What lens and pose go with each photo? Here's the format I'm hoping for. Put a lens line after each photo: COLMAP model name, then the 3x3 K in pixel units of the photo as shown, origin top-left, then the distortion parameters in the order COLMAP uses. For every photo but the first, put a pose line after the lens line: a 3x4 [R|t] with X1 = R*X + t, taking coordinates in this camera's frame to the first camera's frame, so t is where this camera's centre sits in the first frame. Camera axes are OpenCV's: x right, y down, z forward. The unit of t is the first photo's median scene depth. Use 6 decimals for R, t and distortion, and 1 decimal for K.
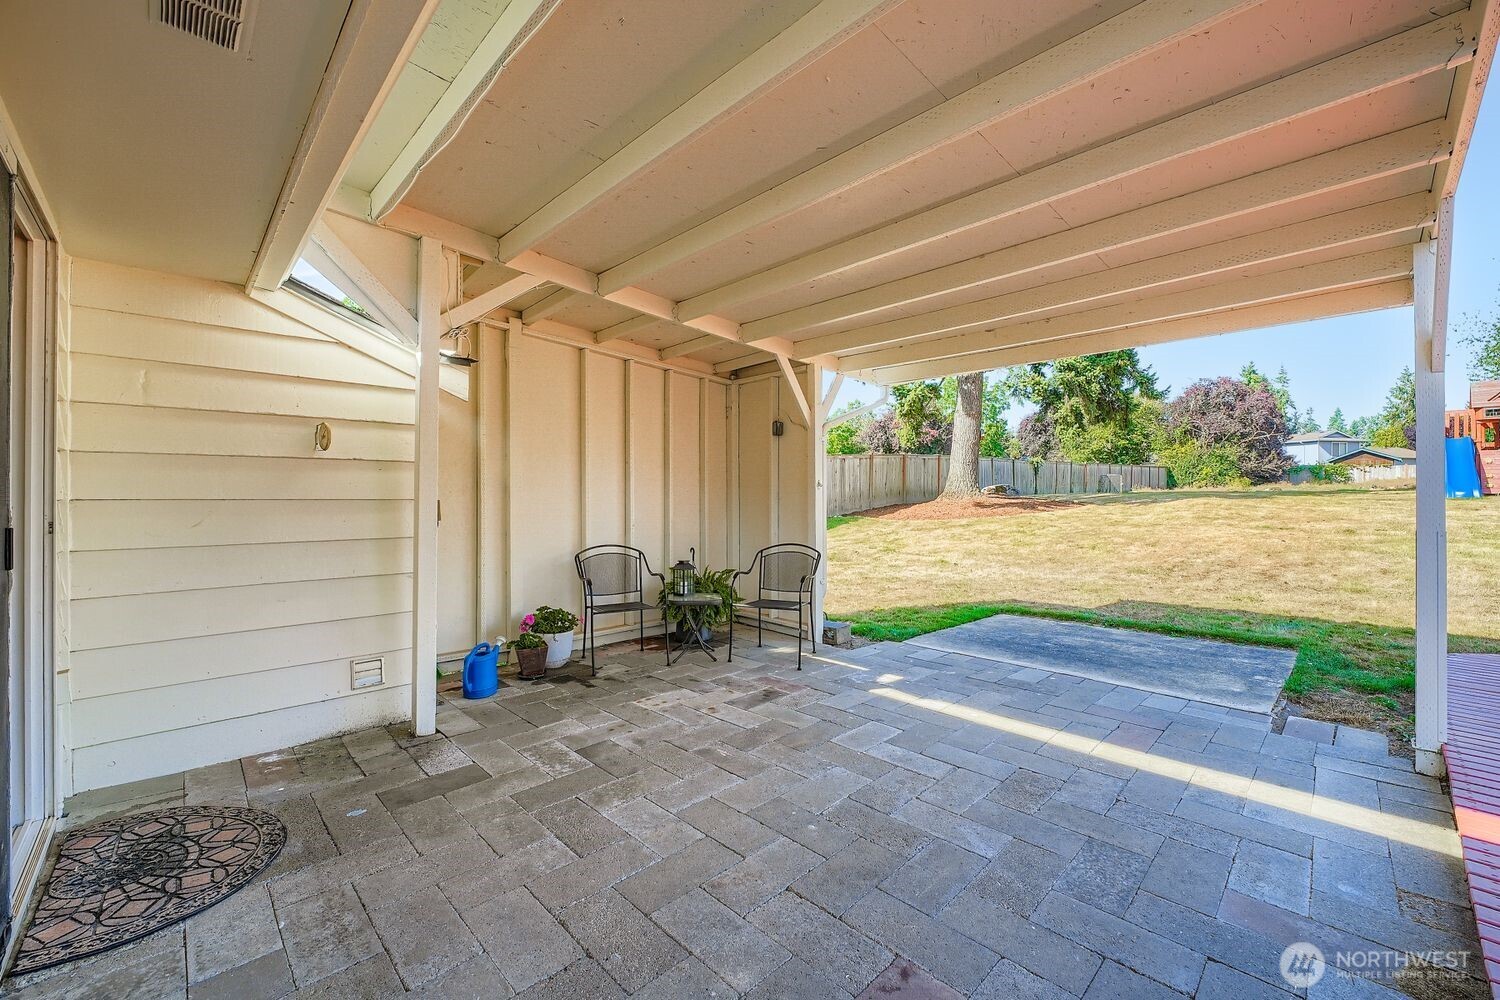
lens RADIAL K [[618.5, 0, 749.4], [0, 618.5, 491.6], [0, 0, 1]] dist [-0.007122, -0.000234]
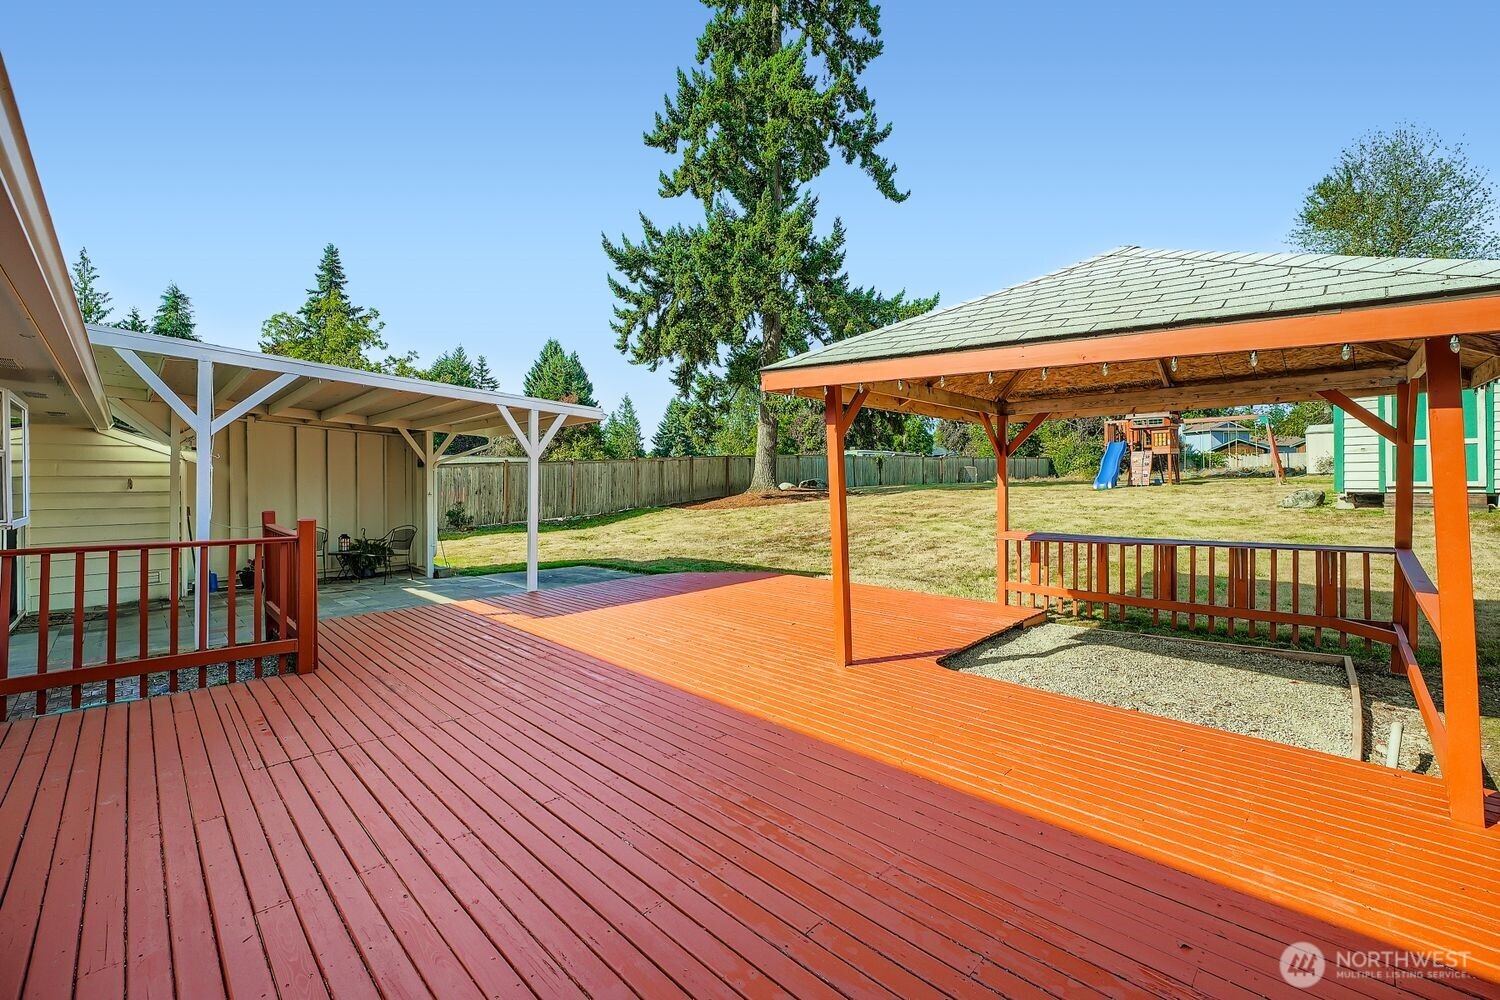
lens RADIAL K [[618.5, 0, 754.9], [0, 618.5, 486.8], [0, 0, 1]] dist [-0.007122, -0.000234]
pose [[0.999784, -0.012273, 0.016795, 0.304967], [0.012095, 0.999870, 0.010673, -0.012105], [-0.016924, -0.010468, 0.999802, -0.257550]]
